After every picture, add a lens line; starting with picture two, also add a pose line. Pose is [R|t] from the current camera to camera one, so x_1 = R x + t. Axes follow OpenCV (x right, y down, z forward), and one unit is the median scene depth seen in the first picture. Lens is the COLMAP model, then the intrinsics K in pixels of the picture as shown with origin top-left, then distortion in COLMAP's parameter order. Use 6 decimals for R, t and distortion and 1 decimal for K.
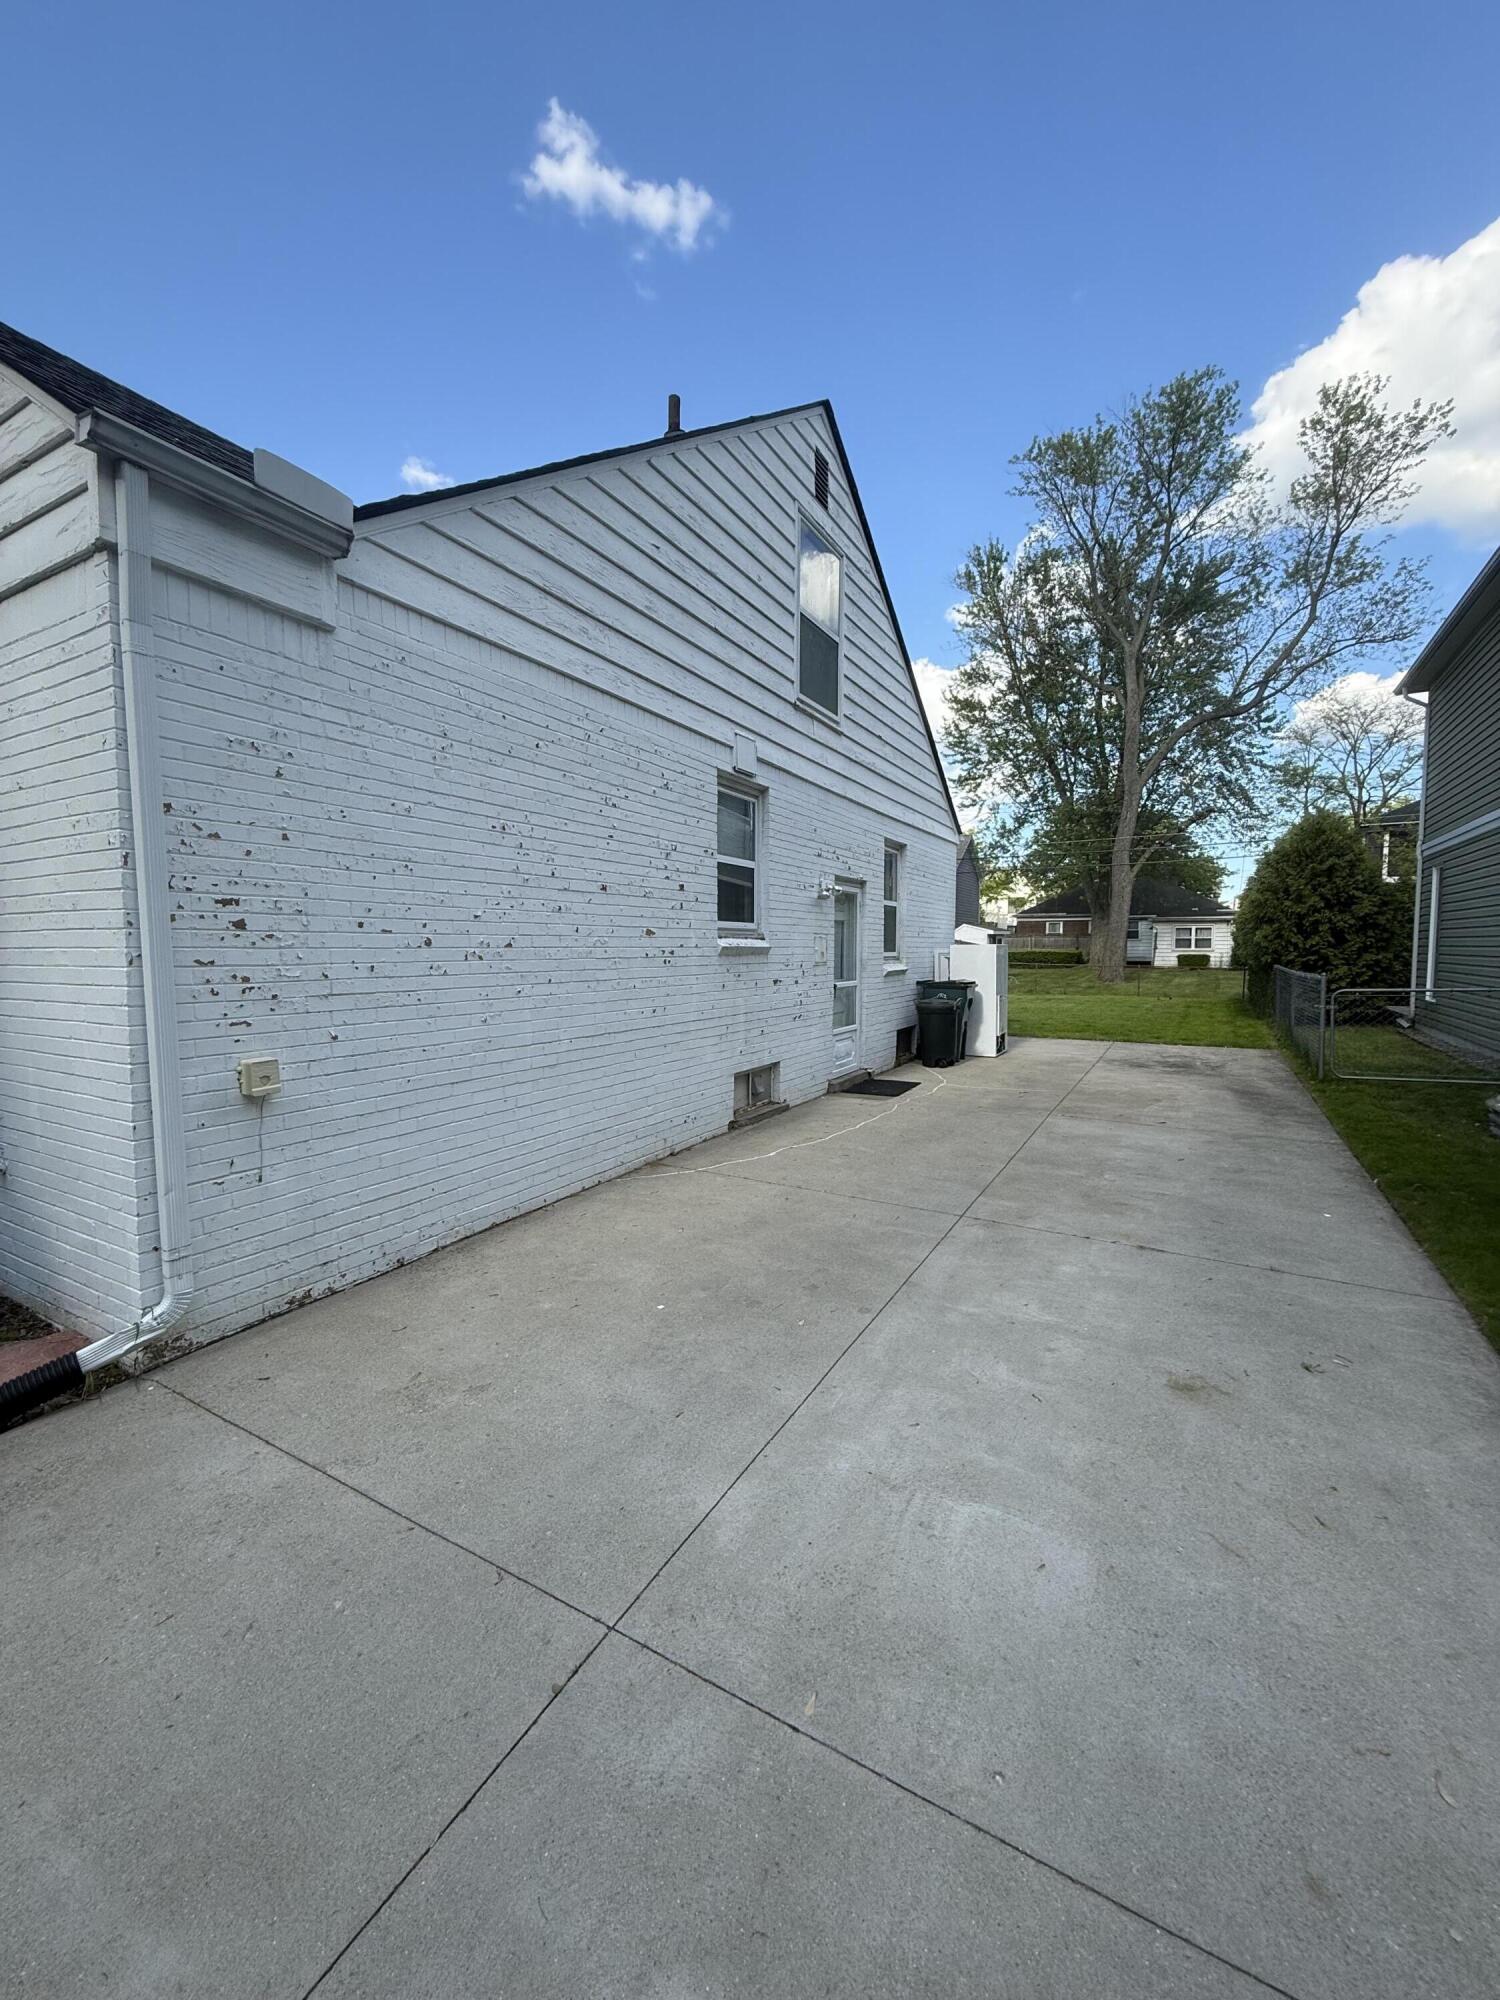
lens RADIAL K [[799.7, 0, 739.7], [0, 799.7, 999.1], [0, 0, 1]] dist [-0.007403, 0.000421]
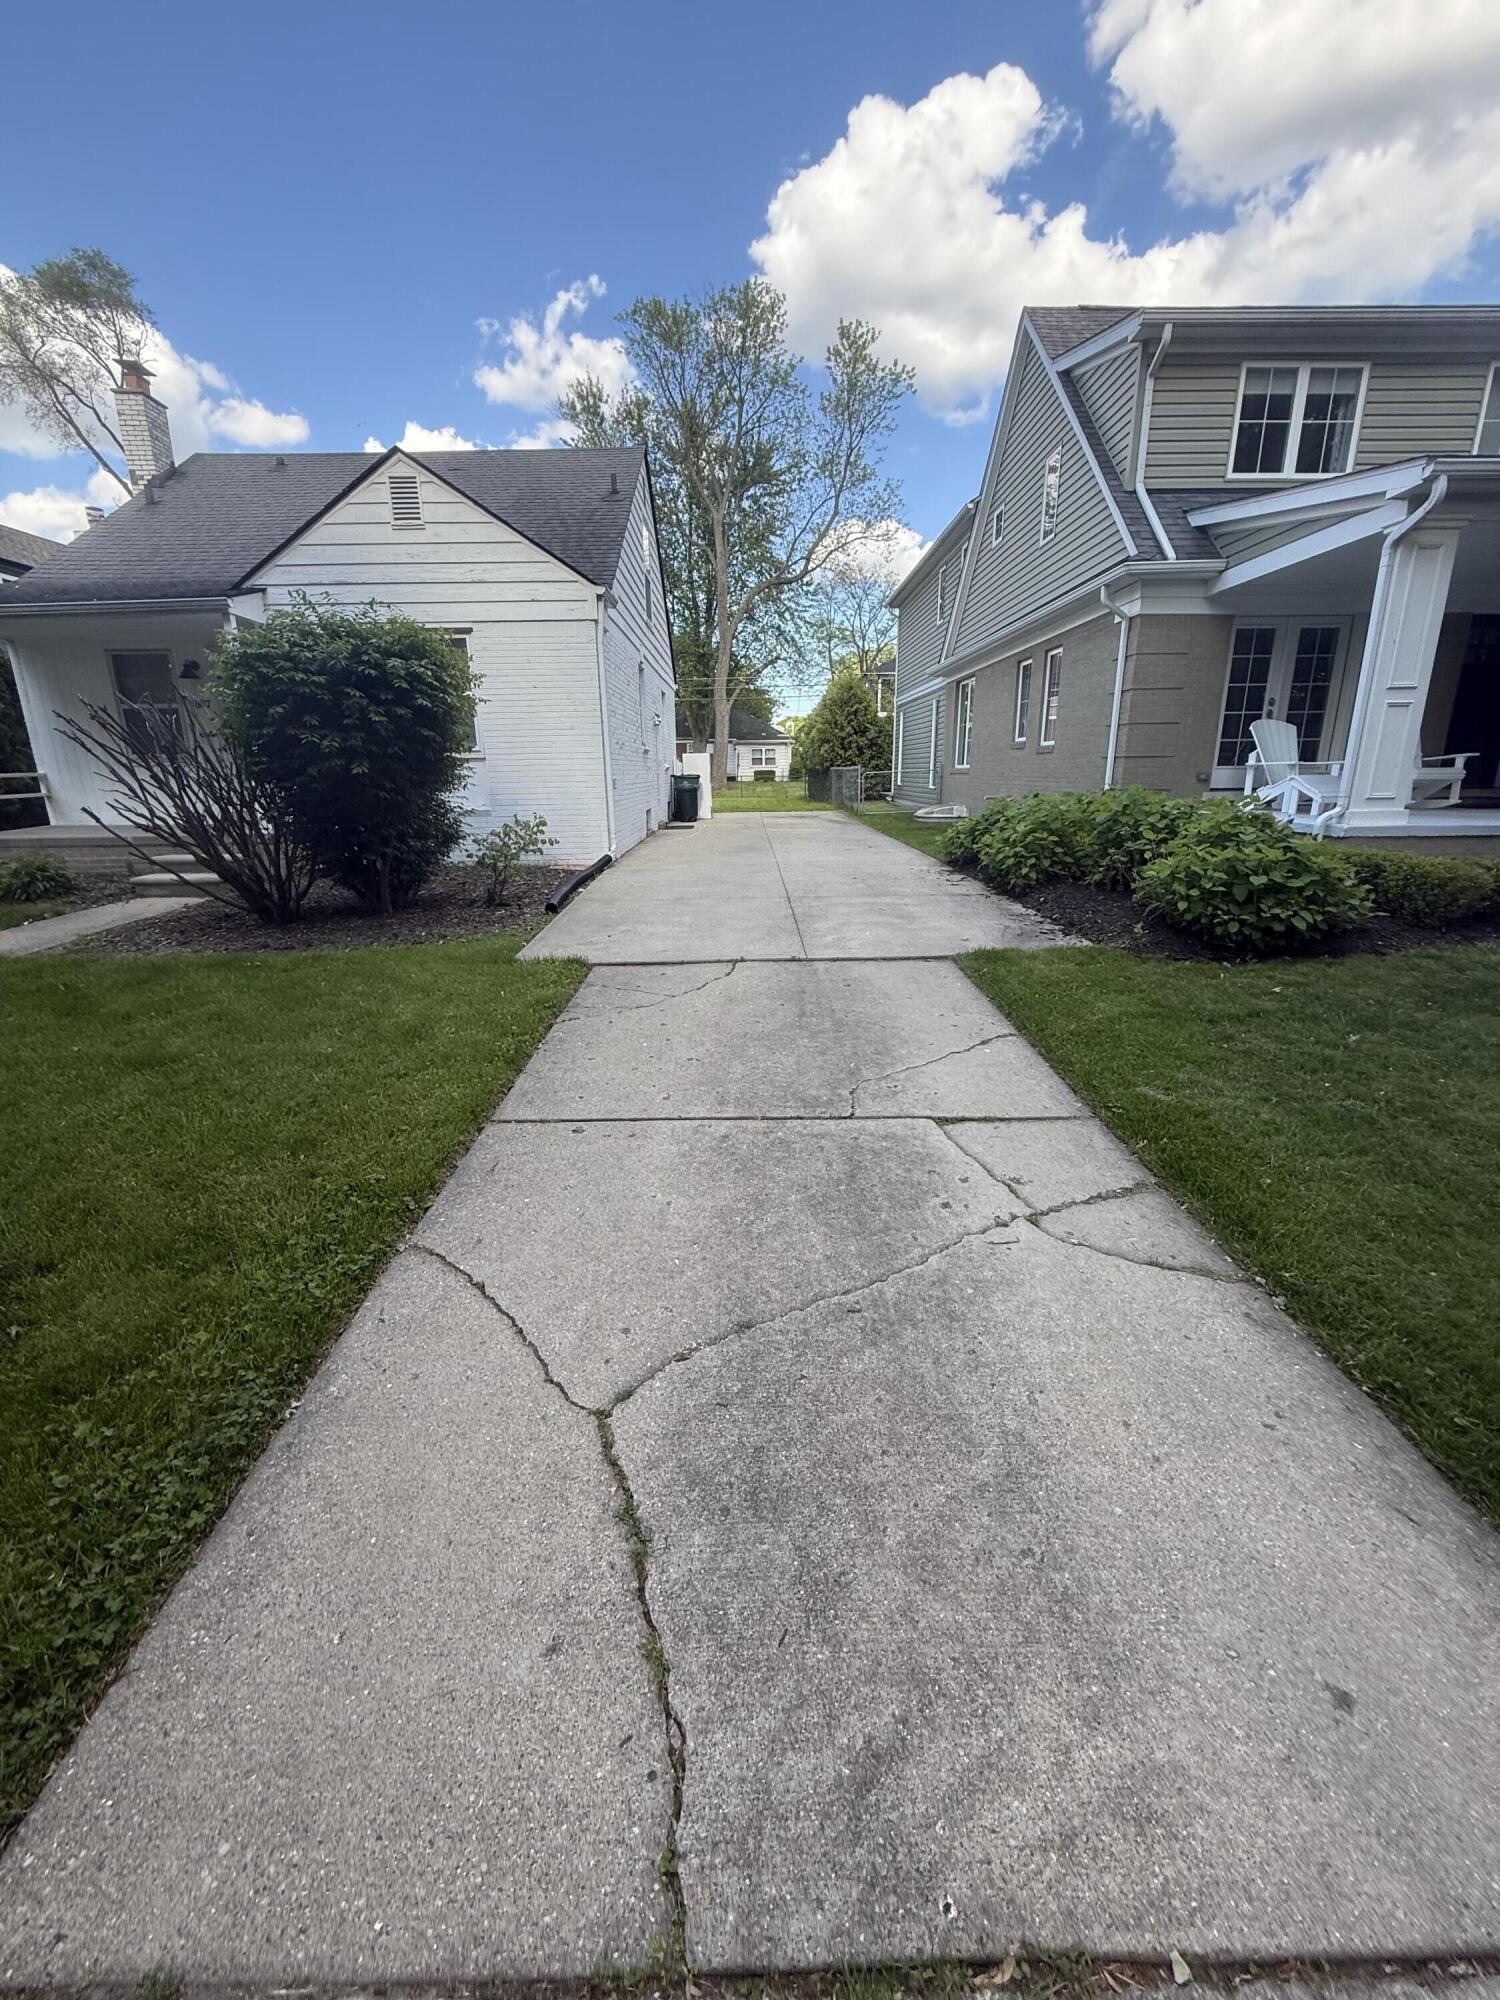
lens RADIAL K [[798.9, 0, 750.0], [0, 798.9, 1000.0], [0, 0, 1]] dist [-0.002865, 0.006947]
pose [[0.864059, -0.149253, 0.480756, -0.168305], [0.044875, 0.974070, 0.221751, 0.023885], [-0.501387, -0.170032, 0.848351, -0.203426]]
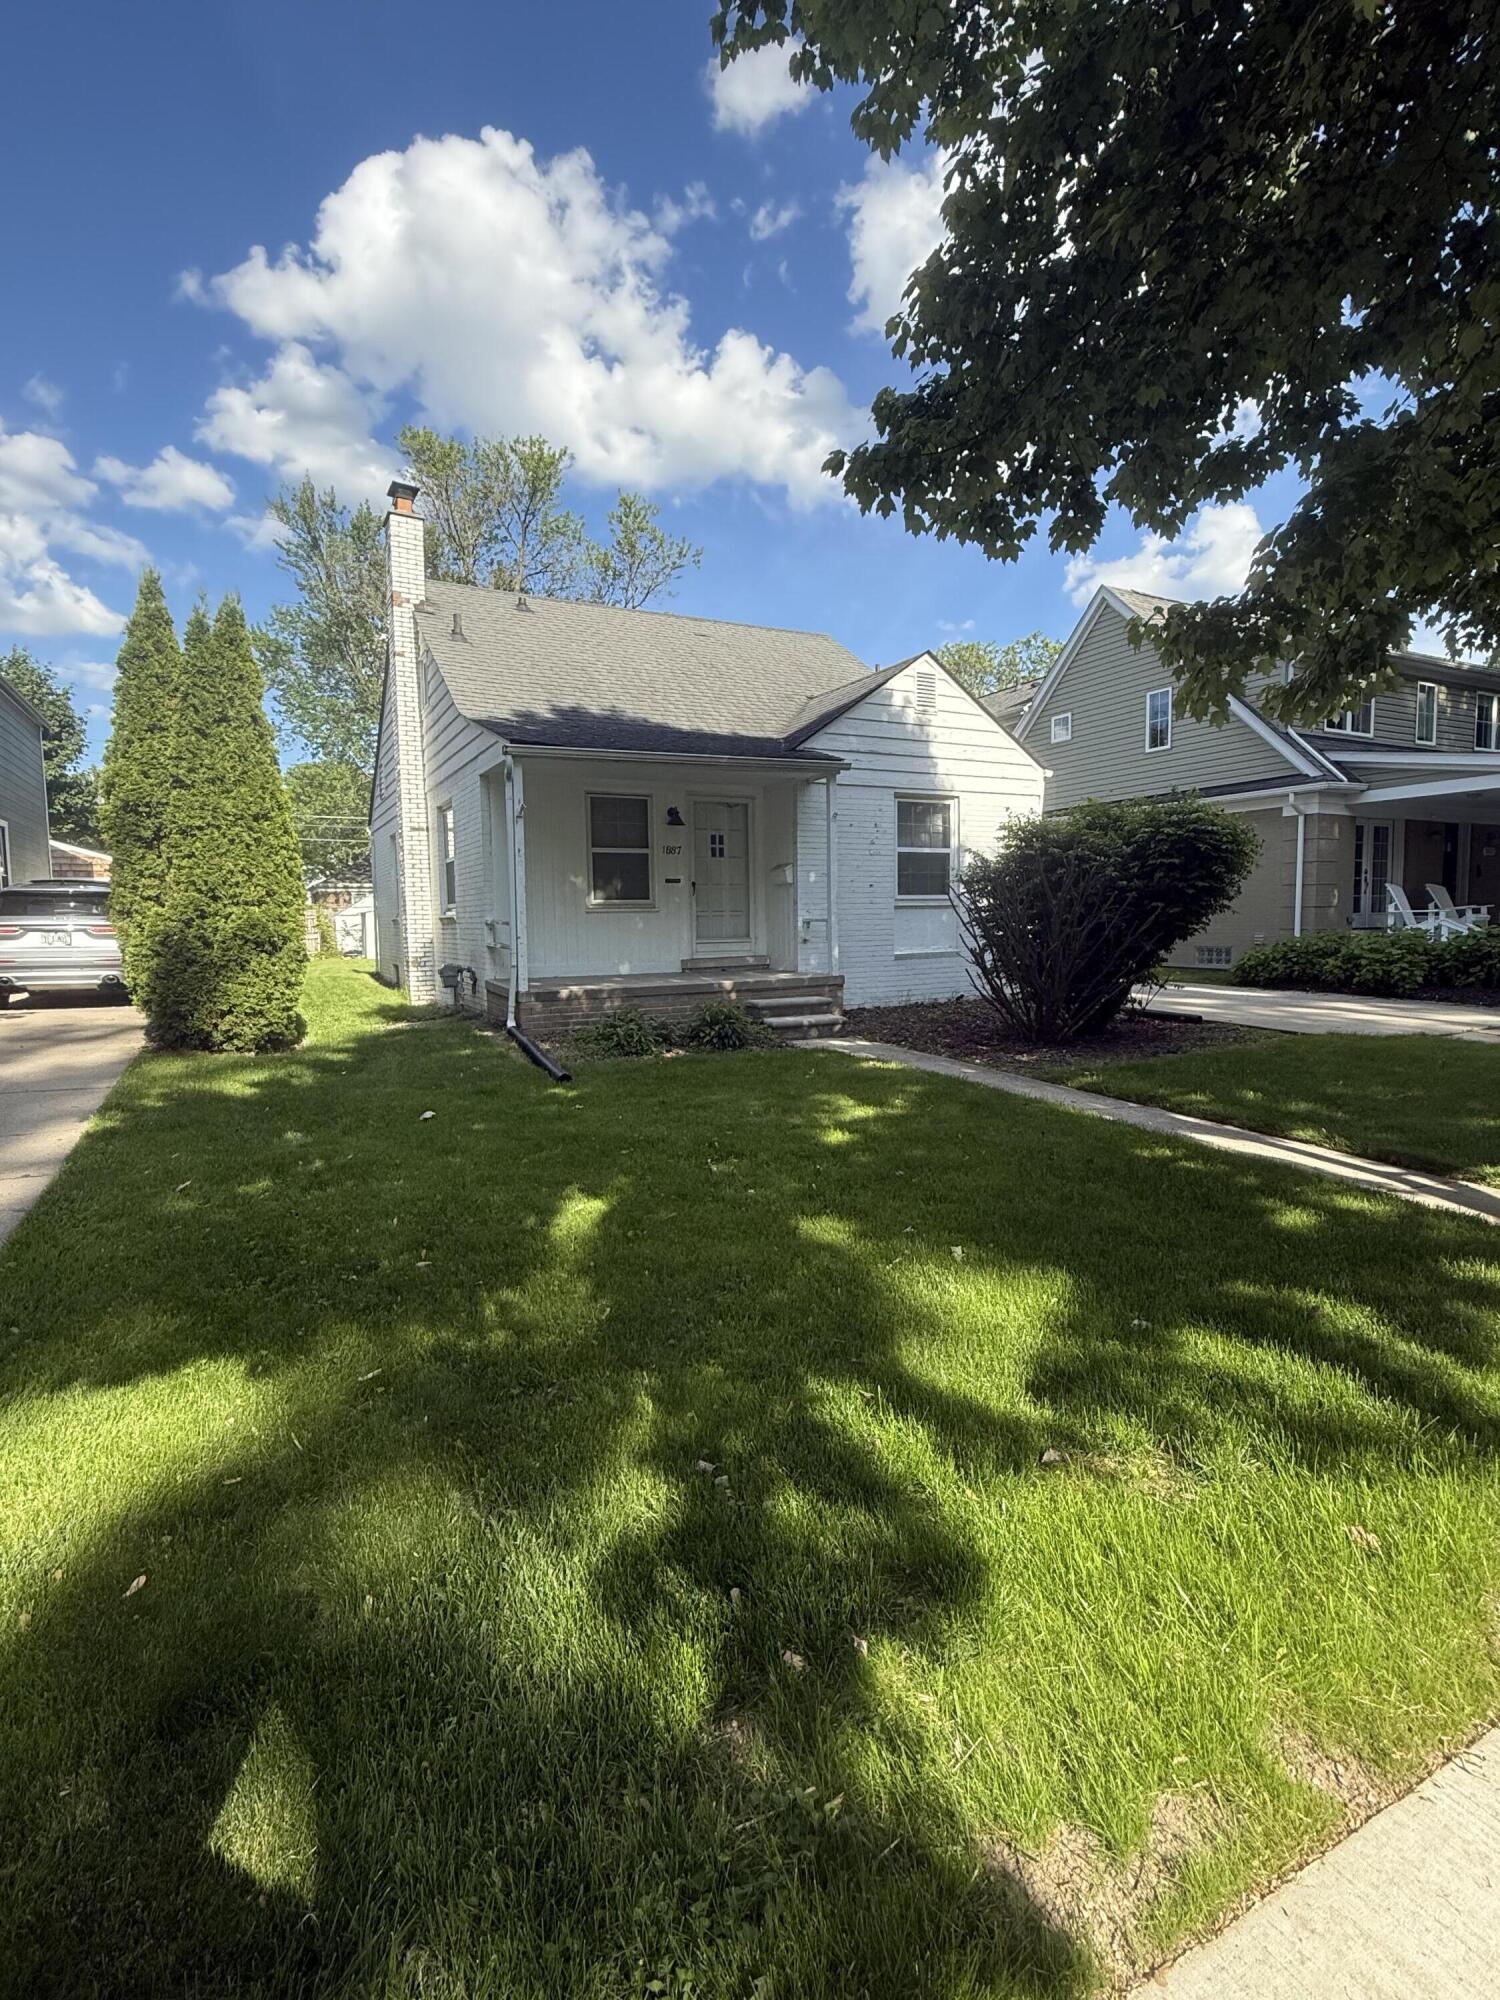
lens RADIAL K [[972.3, 0, 750.0], [0, 972.3, 1000.0], [0, 0, 1]] dist [-0.000602, -0.000042]
pose [[0.534295, -0.077080, 0.841776, -0.469105], [0.072011, 0.996364, 0.045528, 0.012675], [-0.842225, 0.036292, 0.537903, -0.036164]]
